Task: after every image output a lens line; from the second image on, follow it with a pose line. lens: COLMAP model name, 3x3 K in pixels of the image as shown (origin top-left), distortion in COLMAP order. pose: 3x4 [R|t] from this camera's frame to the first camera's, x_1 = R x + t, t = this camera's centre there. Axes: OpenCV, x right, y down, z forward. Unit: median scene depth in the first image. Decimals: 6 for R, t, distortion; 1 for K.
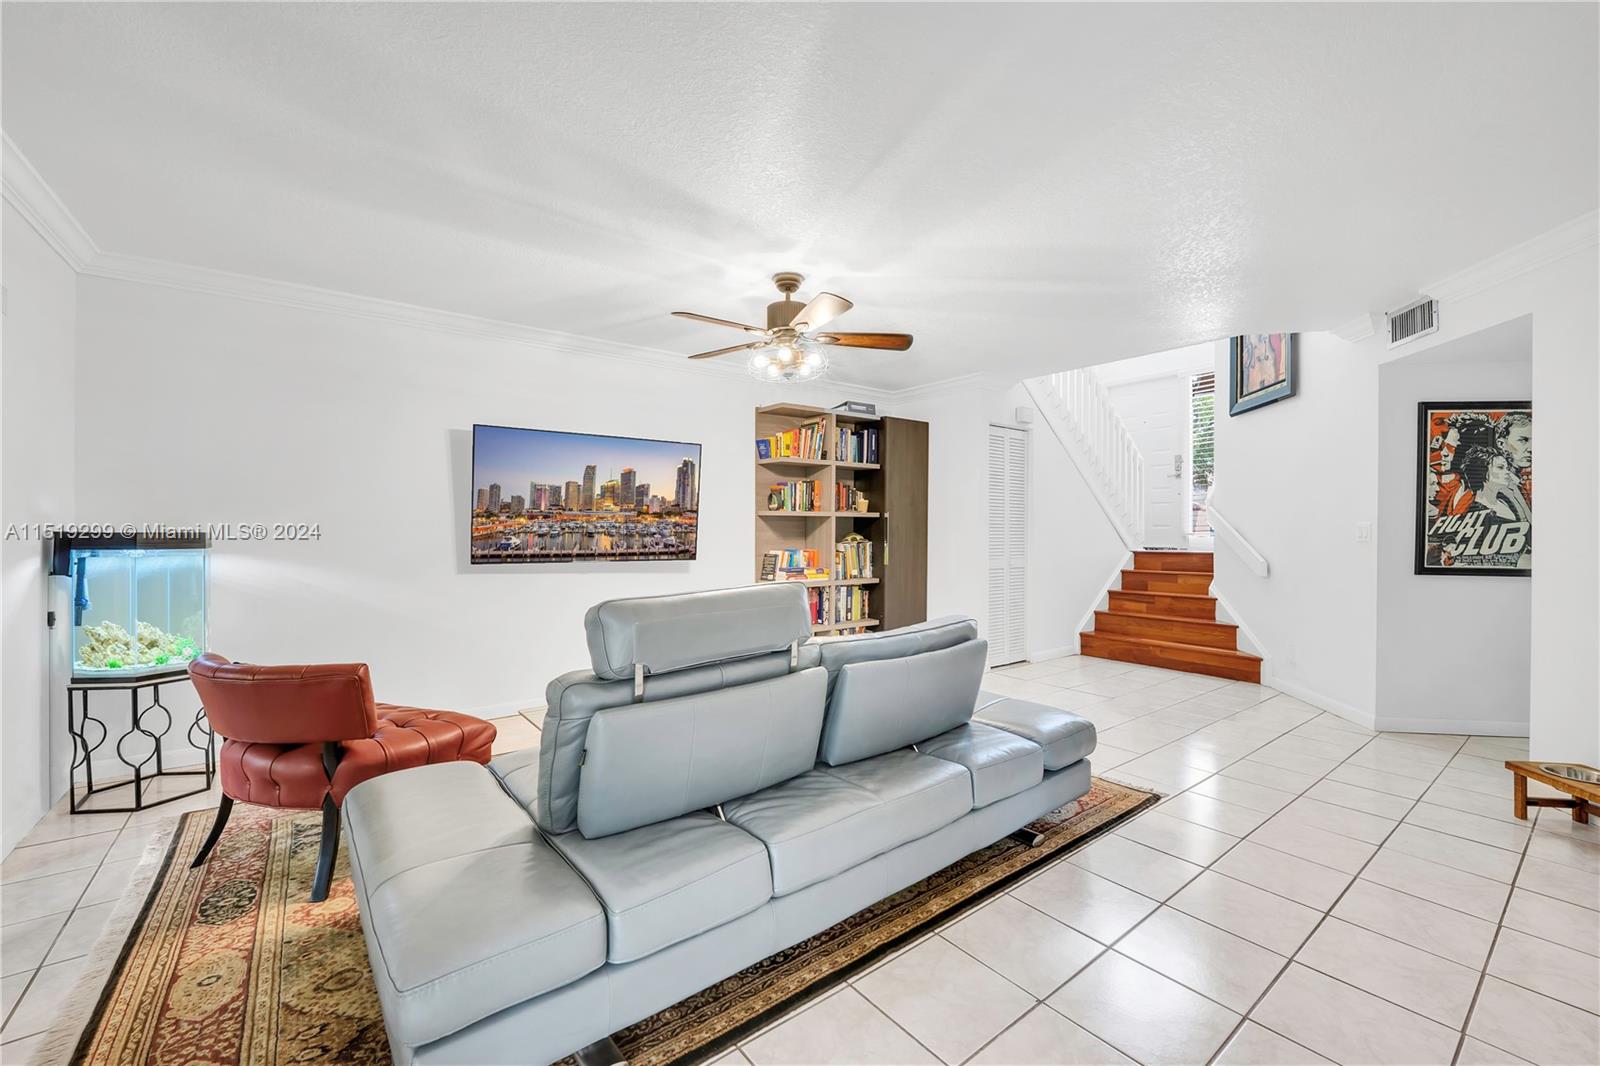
lens RADIAL K [[647.8, 0, 798.6], [0, 647.8, 530.2], [0, 0, 1]] dist [-0.014250, -0.000357]
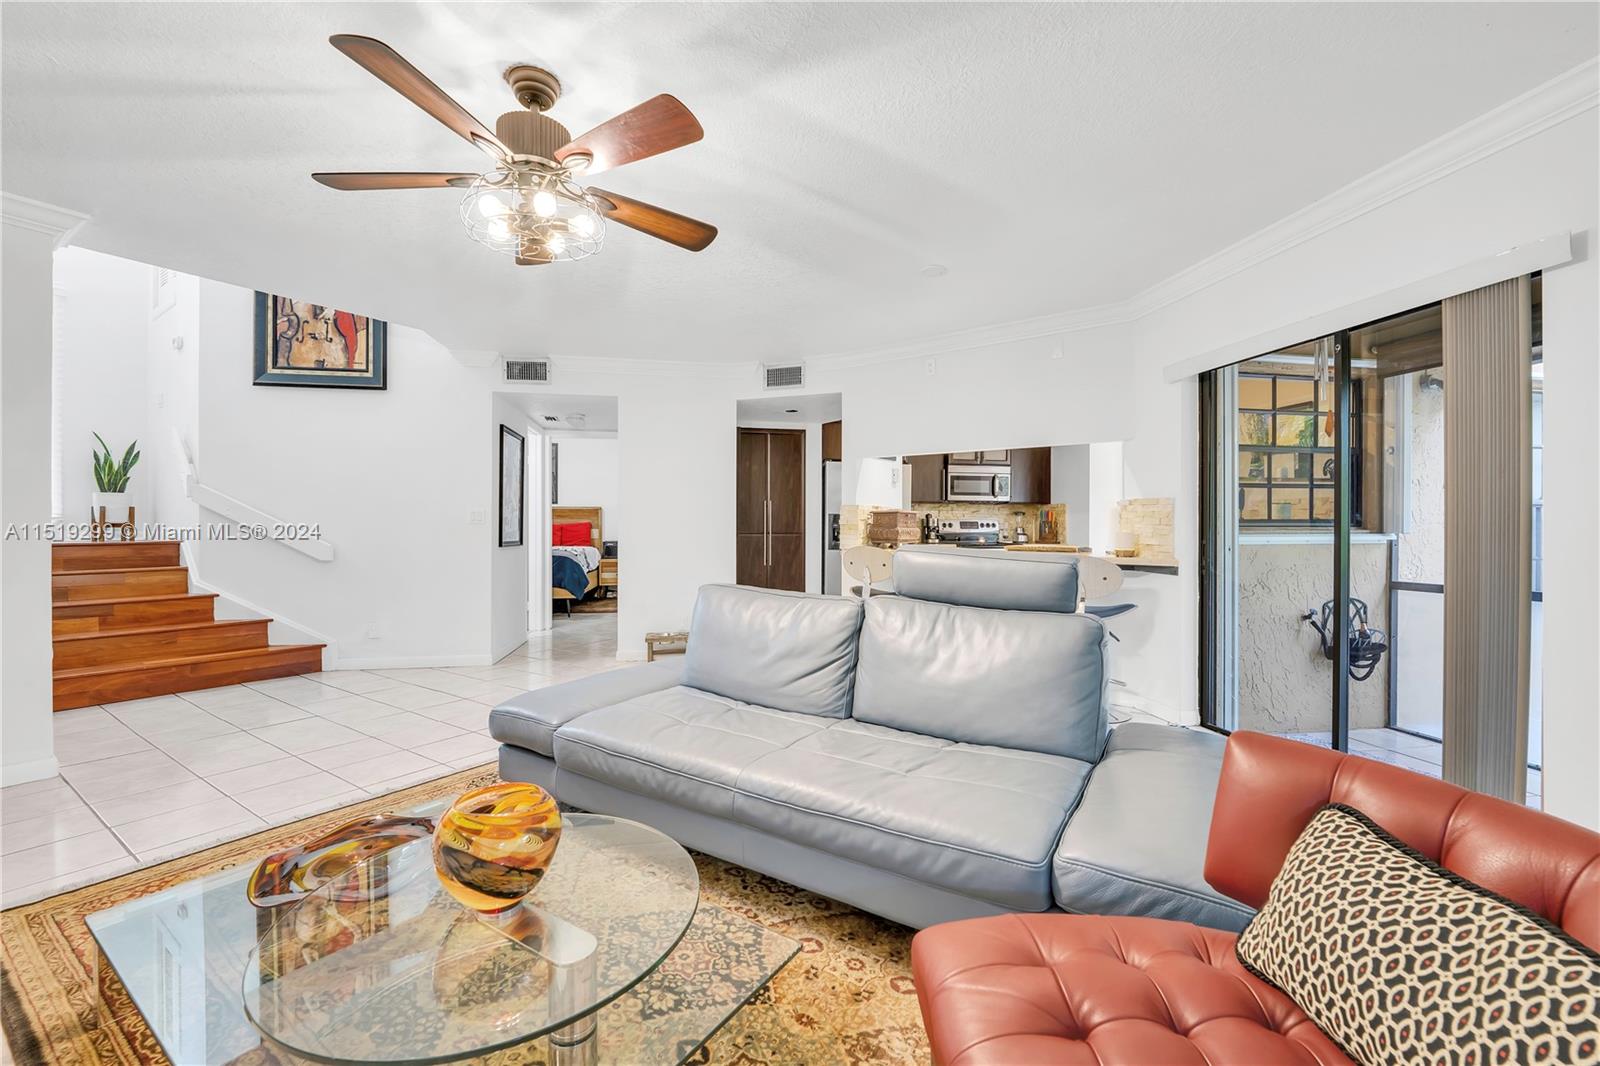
lens RADIAL K [[647.8, 0, 798.6], [0, 647.8, 530.2], [0, 0, 1]] dist [-0.014250, -0.000357]
pose [[-0.342183, -0.002779, 0.939629, -0.480720], [-0.004670, 0.999988, 0.001257, 0.022711], [-0.939622, -0.003958, -0.342192, 0.720309]]
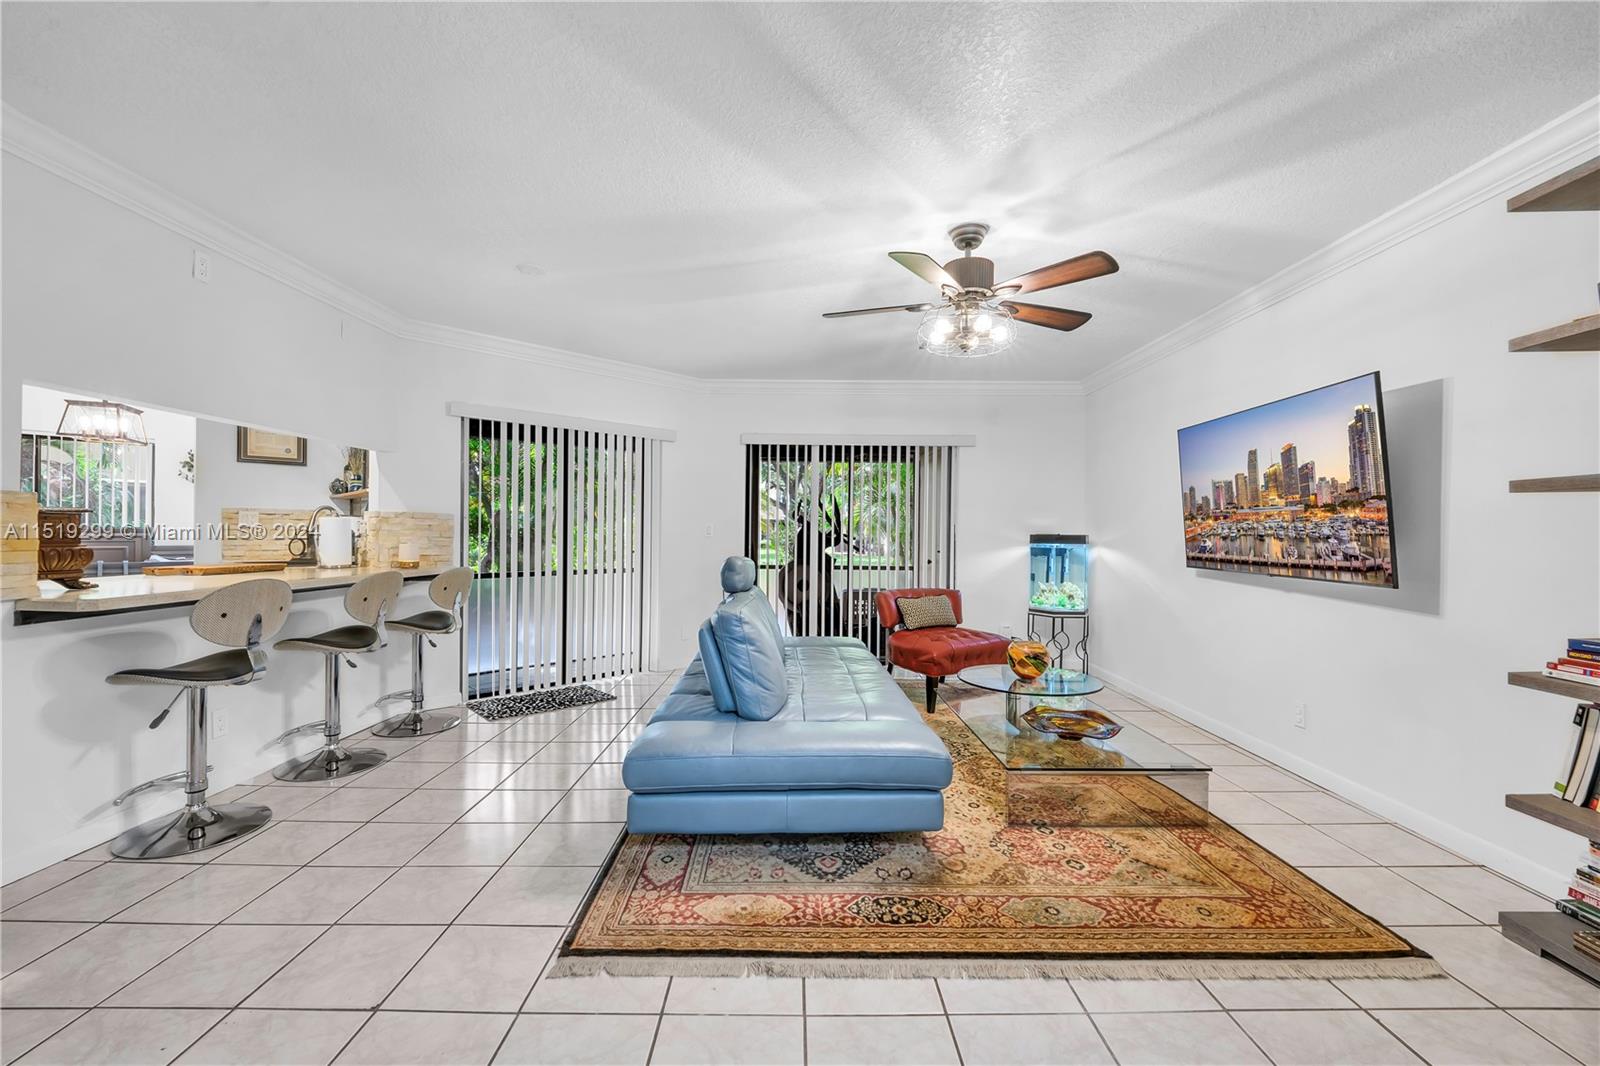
lens RADIAL K [[651.0, 0, 802.0], [0, 651.0, 536.2], [0, 0, 1]] dist [-0.009300, -0.000791]
pose [[-0.589886, -0.003156, -0.807480, 0.581477], [-0.008540, 0.999961, 0.002330, 0.005767], [0.807441, 0.008271, -0.589890, 0.972542]]
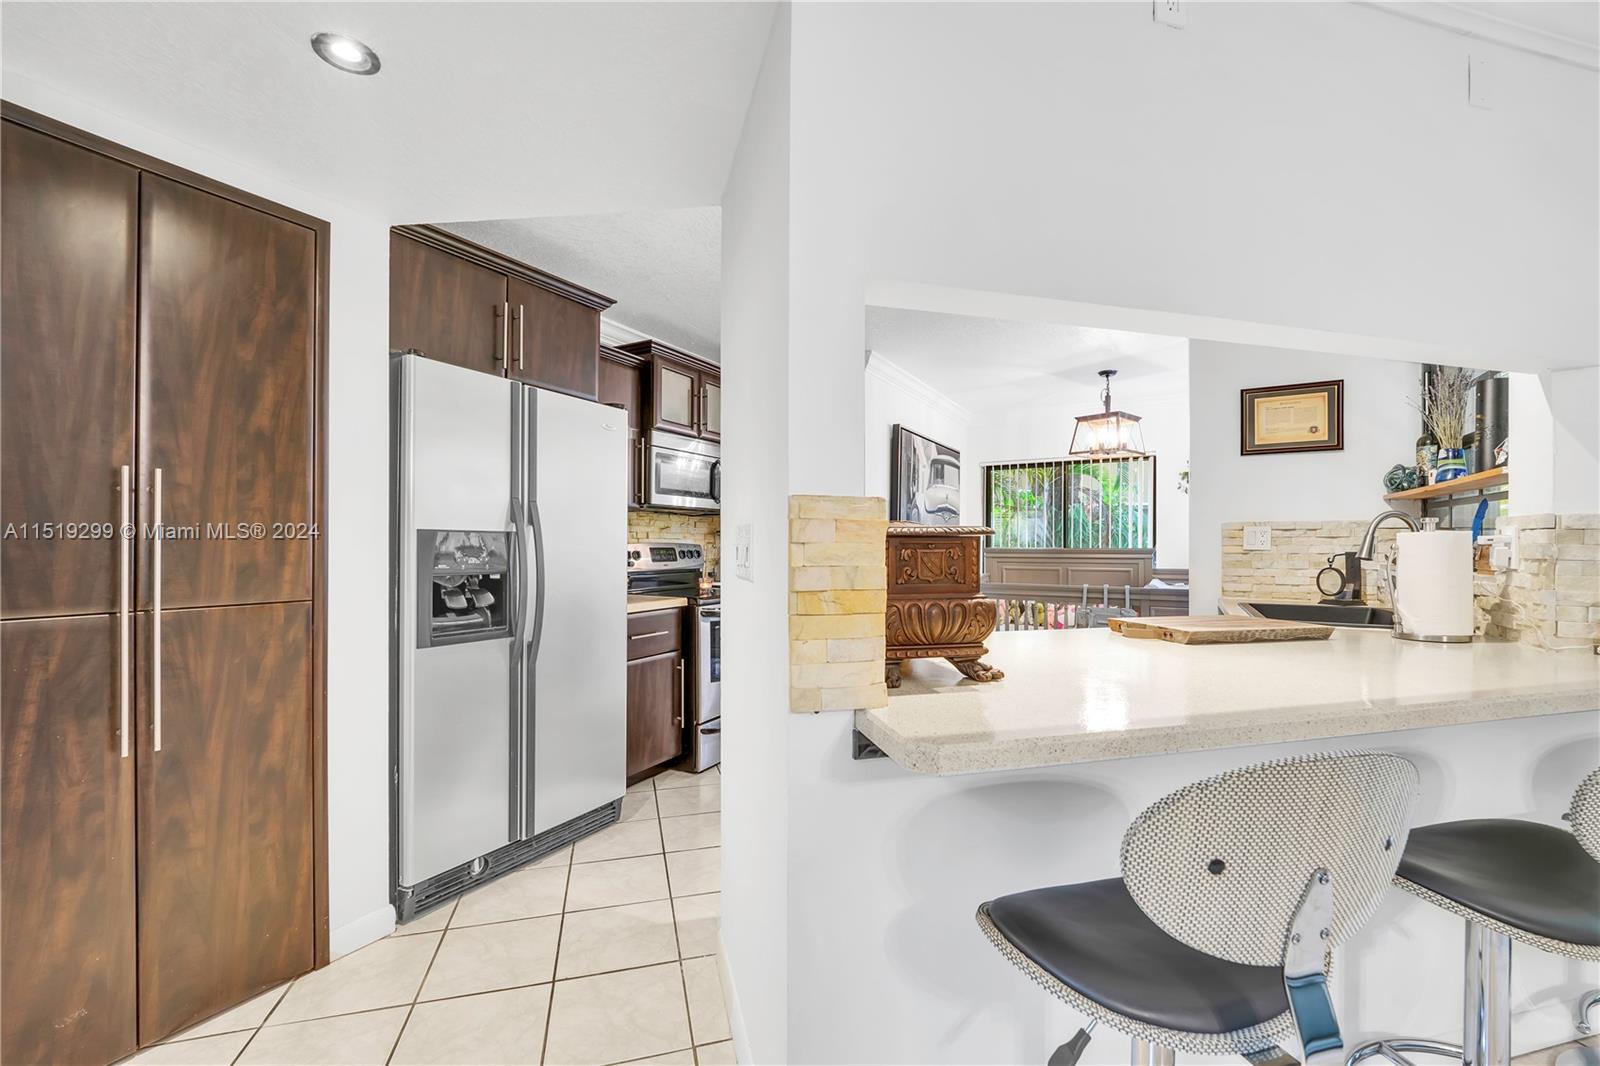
lens RADIAL K [[651.0, 0, 802.0], [0, 651.0, 536.2], [0, 0, 1]] dist [-0.009300, -0.000791]
pose [[-0.931785, 0.002735, 0.363001, 0.472148], [-0.002422, 0.999902, -0.013752, -0.003126], [-0.363003, -0.013694, -0.931687, 0.471801]]
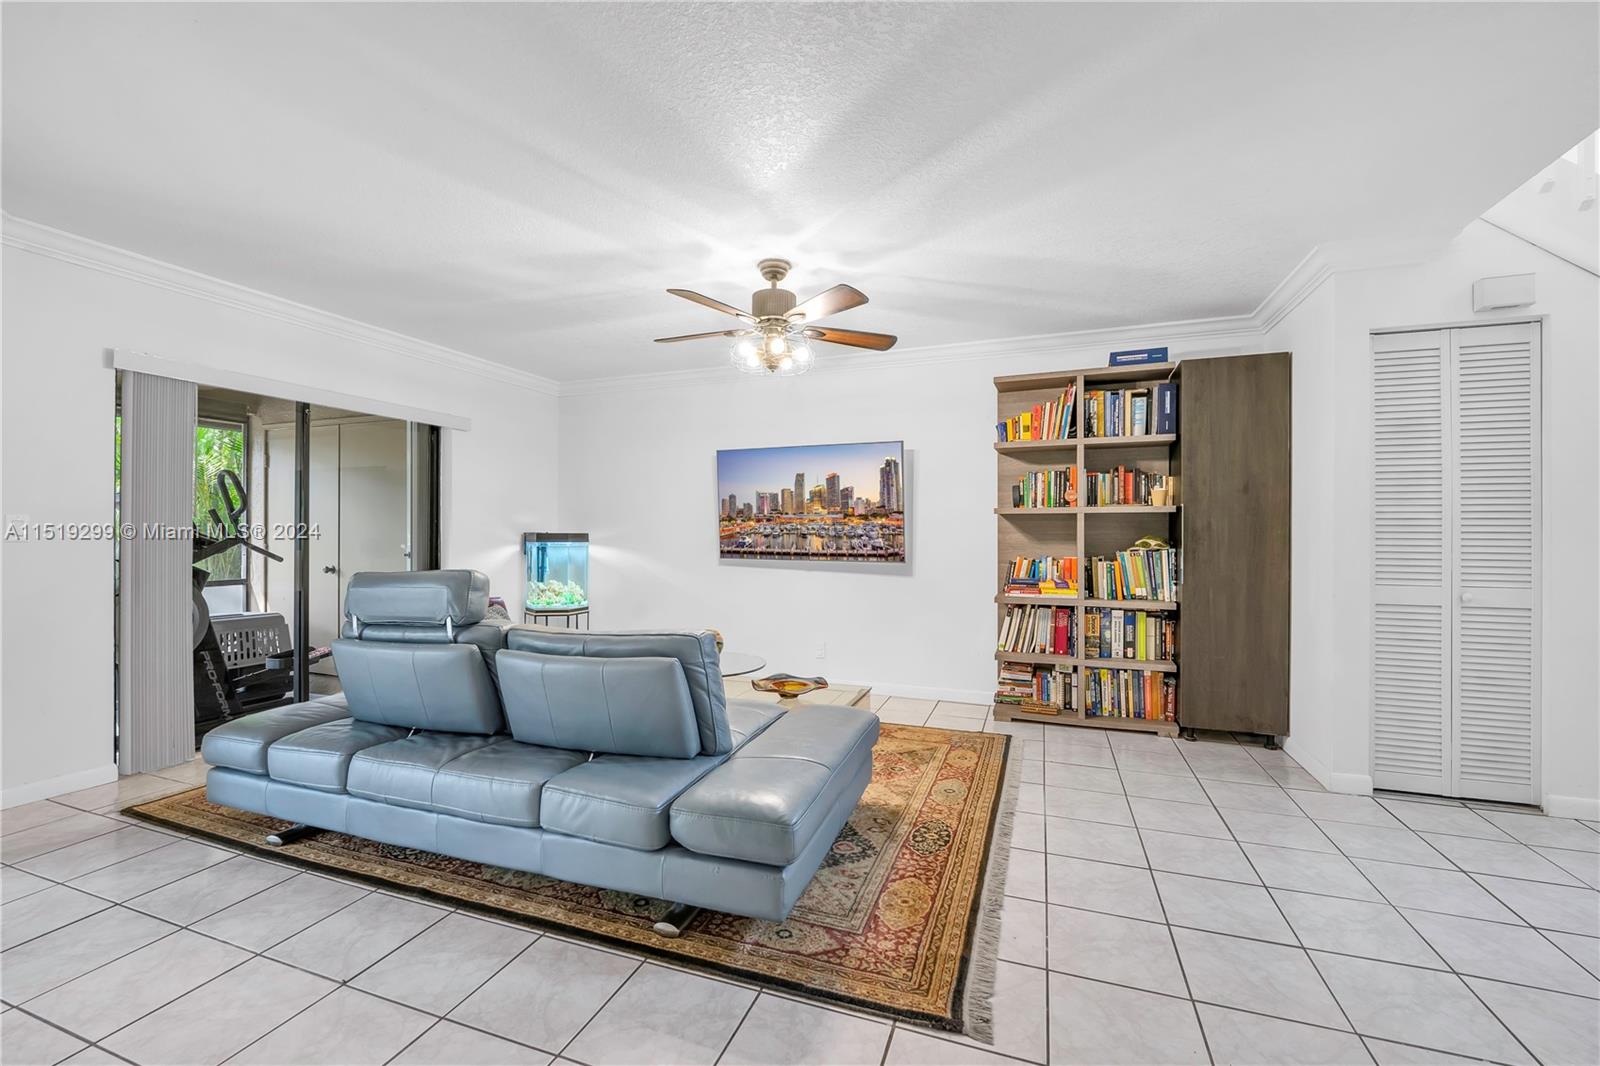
lens RADIAL K [[651.0, 0, 802.0], [0, 651.0, 536.2], [0, 0, 1]] dist [-0.009300, -0.000791]
pose [[0.541760, 0.005678, -0.840514, 0.589328], [-0.002635, 0.999984, 0.005057, 0.002116], [0.840529, -0.000525, 0.541766, 0.378037]]
